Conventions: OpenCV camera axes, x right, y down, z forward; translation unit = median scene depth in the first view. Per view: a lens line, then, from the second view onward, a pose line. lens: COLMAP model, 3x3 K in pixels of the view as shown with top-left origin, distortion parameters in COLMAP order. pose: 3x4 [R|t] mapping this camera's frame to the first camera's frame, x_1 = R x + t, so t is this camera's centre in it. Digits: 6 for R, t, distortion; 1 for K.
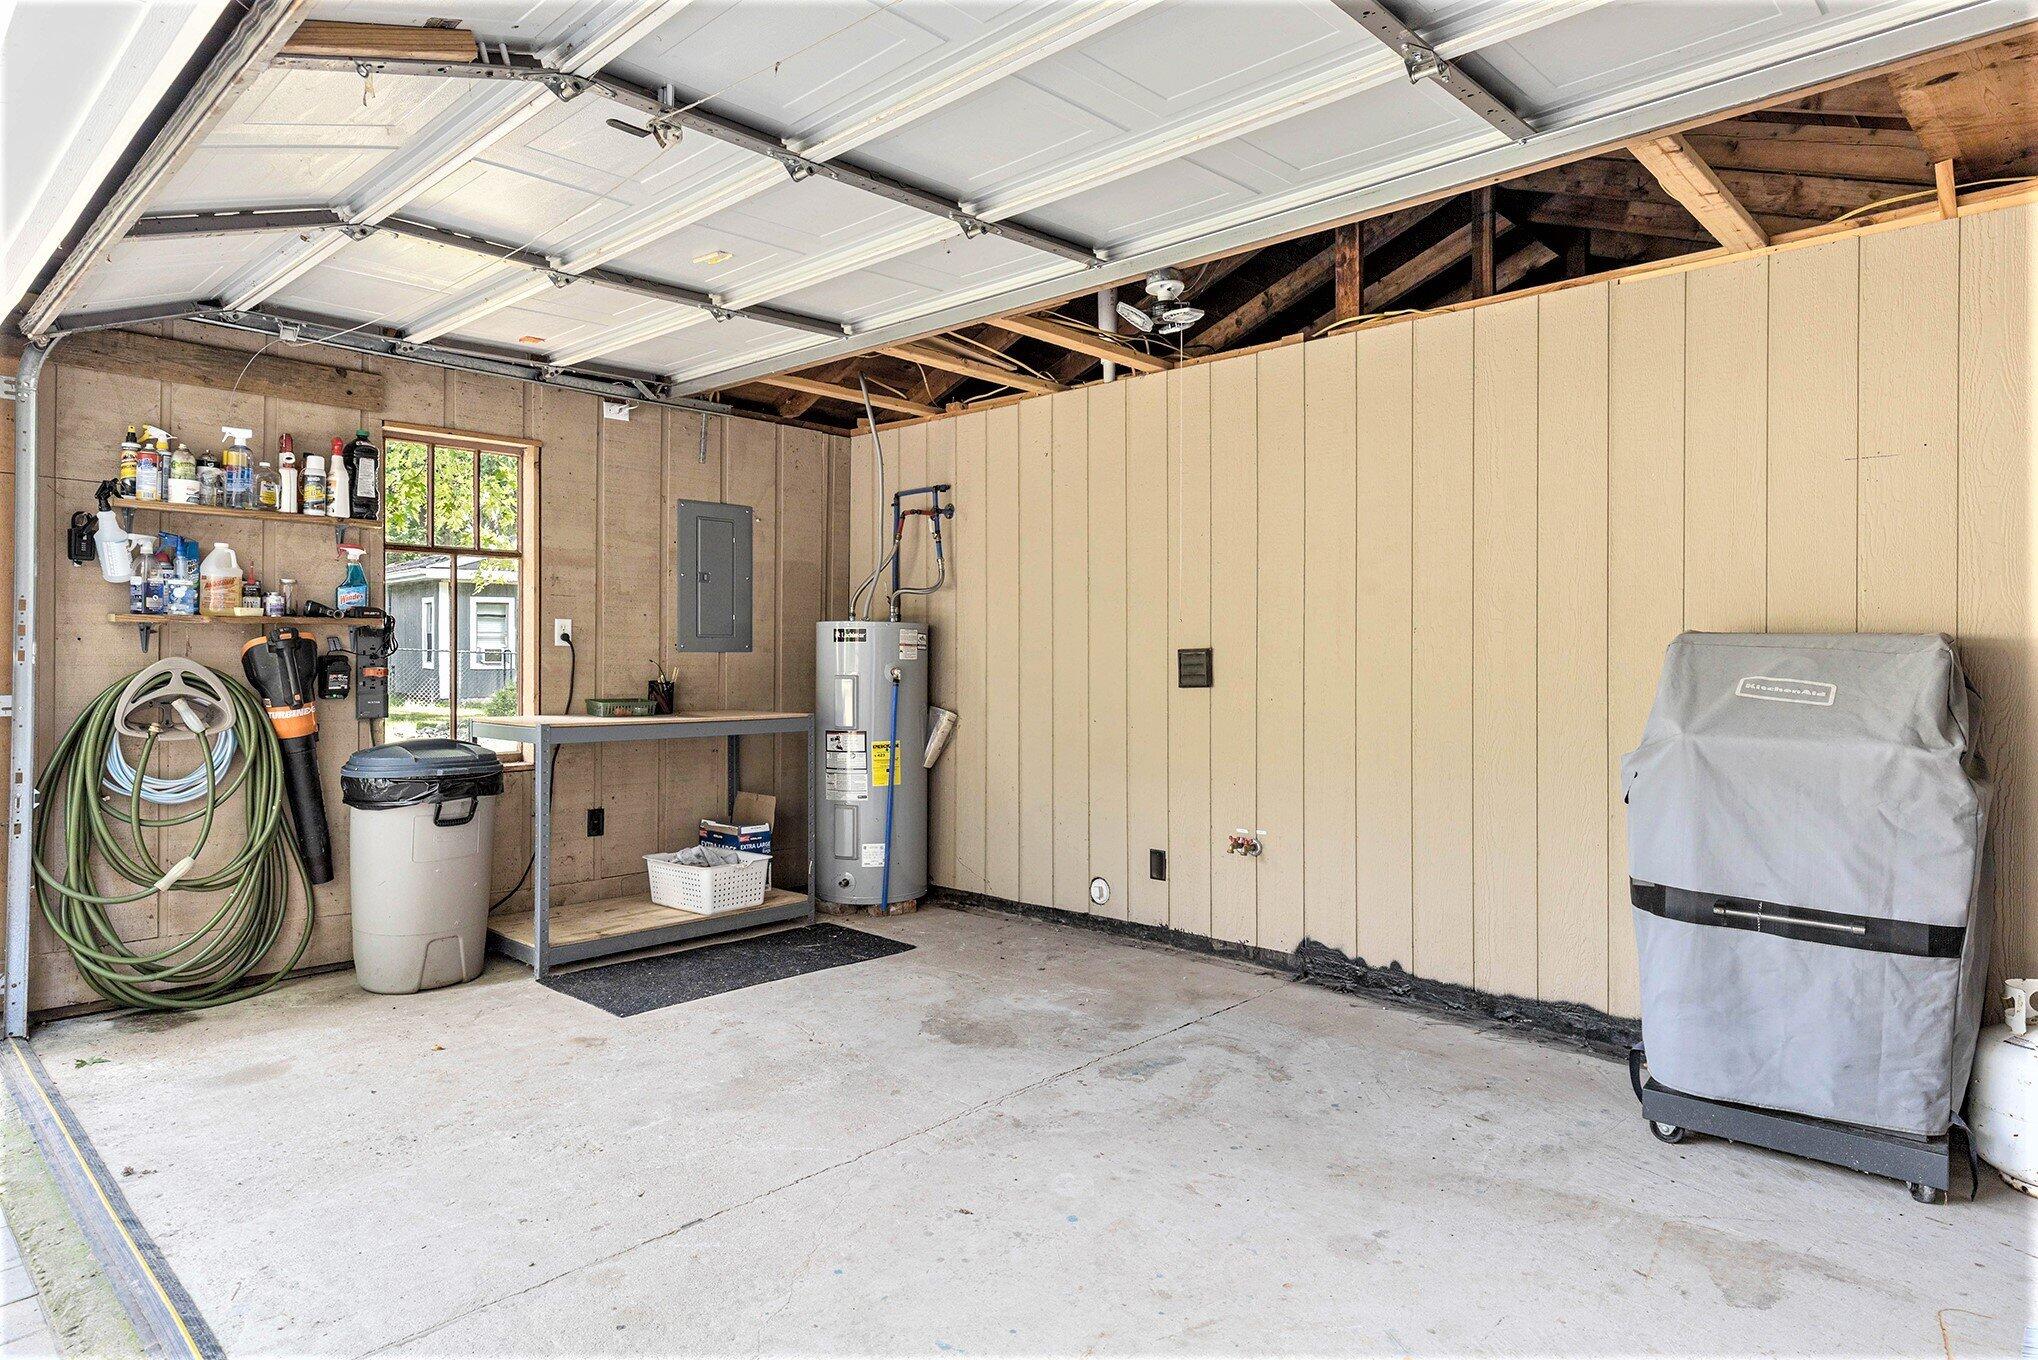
lens RADIAL K [[1165.8, 0, 1018.4], [0, 1165.8, 668.1], [0, 0, 1]] dist [0.017631, 0.000583]
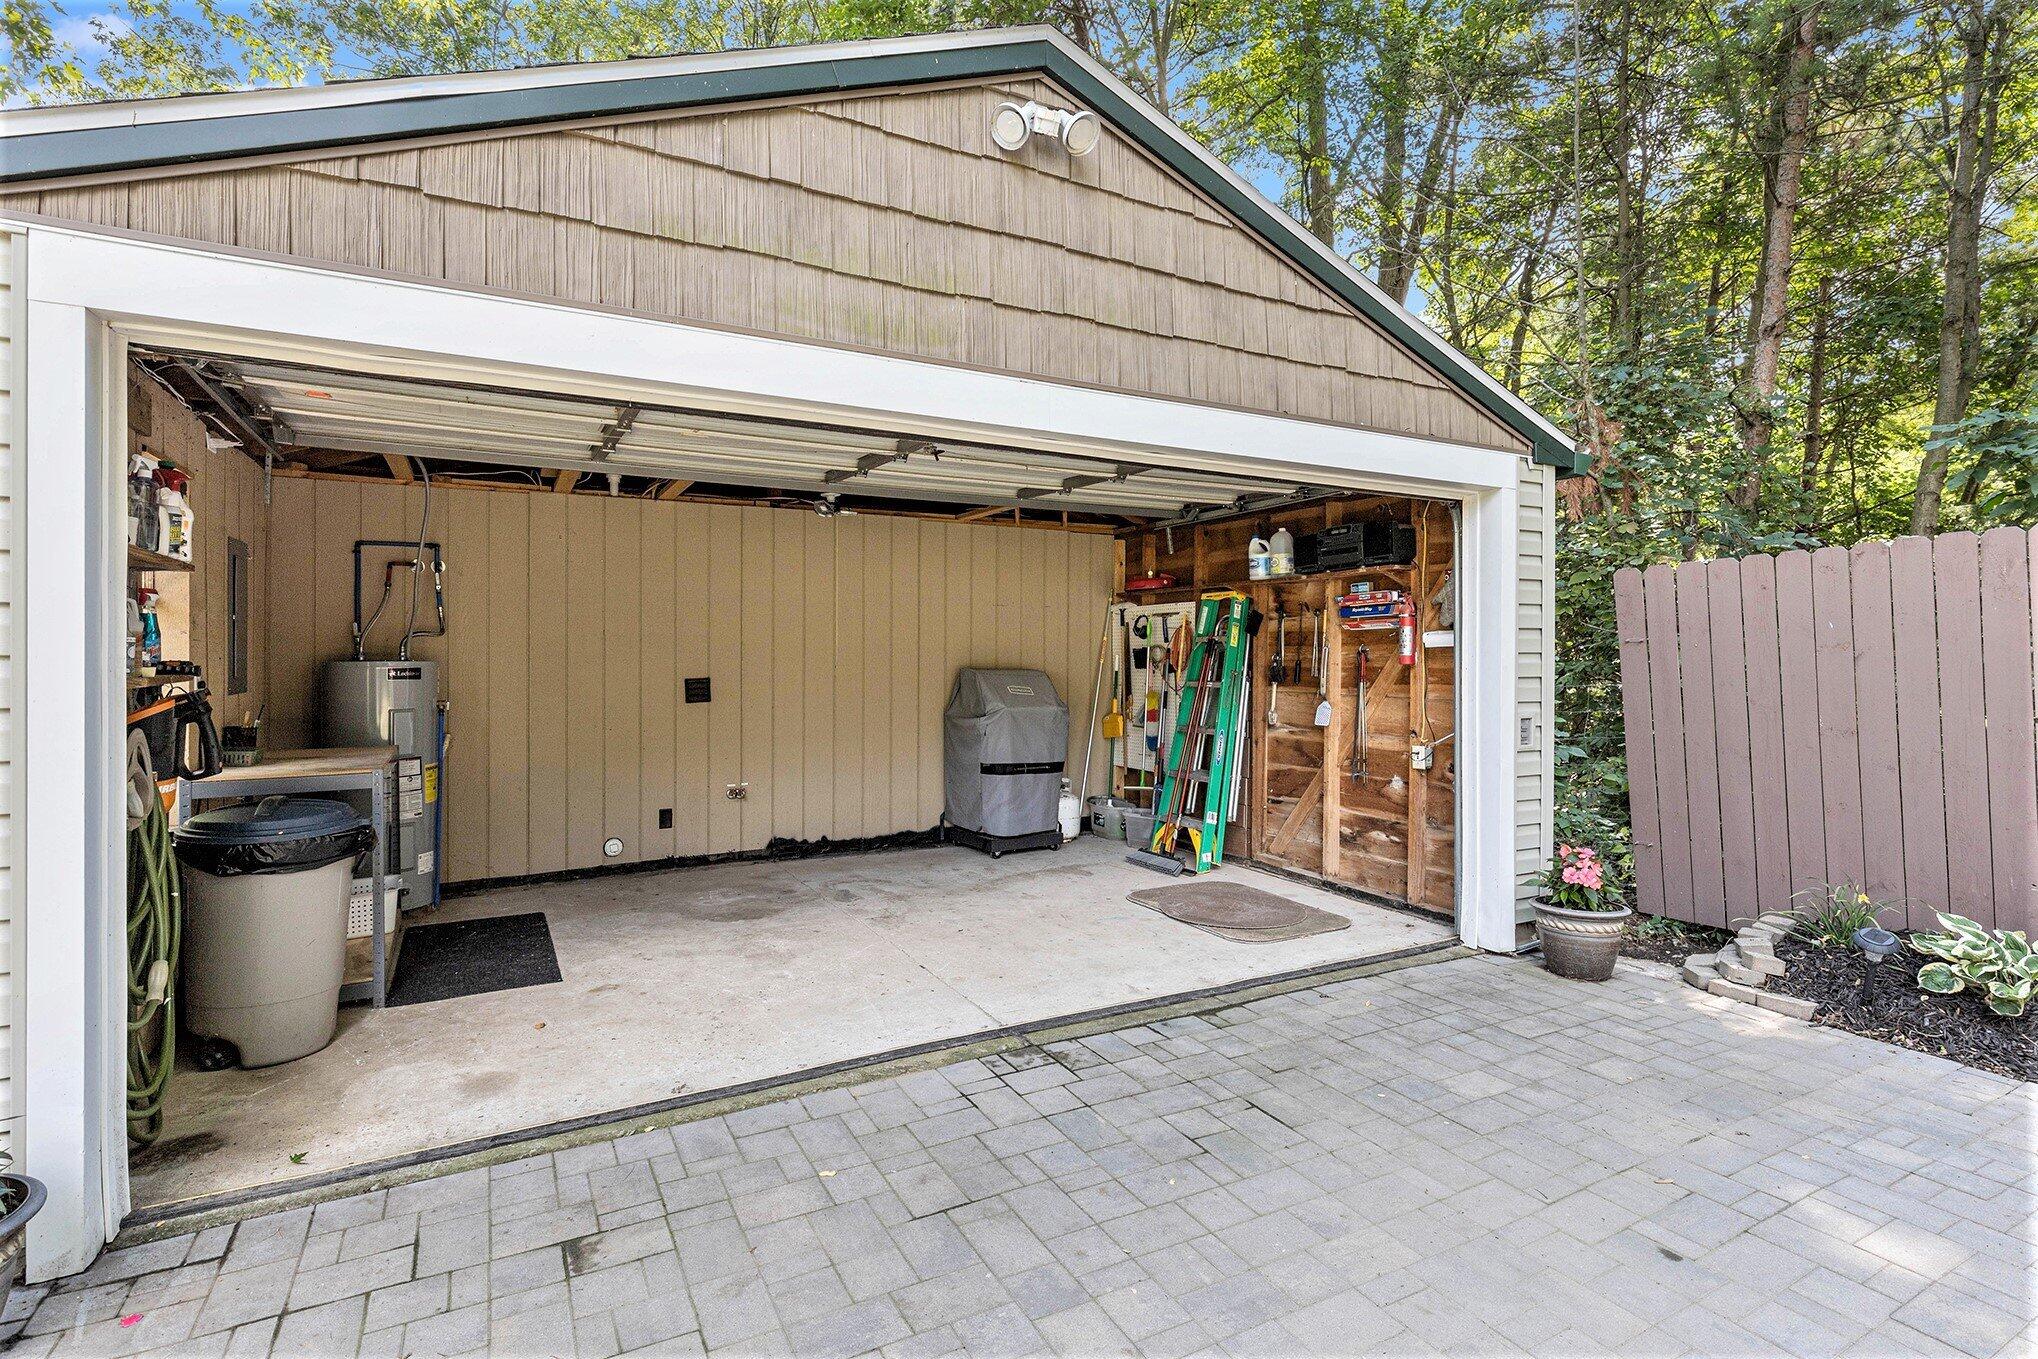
lens RADIAL K [[994.6, 0, 1021.3], [0, 994.6, 670.7], [0, 0, 1]] dist [-0.001419, -0.000114]
pose [[0.305038, -0.022668, 0.952070, -1.181261], [0.019050, 0.999662, 0.017697, -0.049024], [-0.952150, 0.012739, 0.305367, 0.181281]]
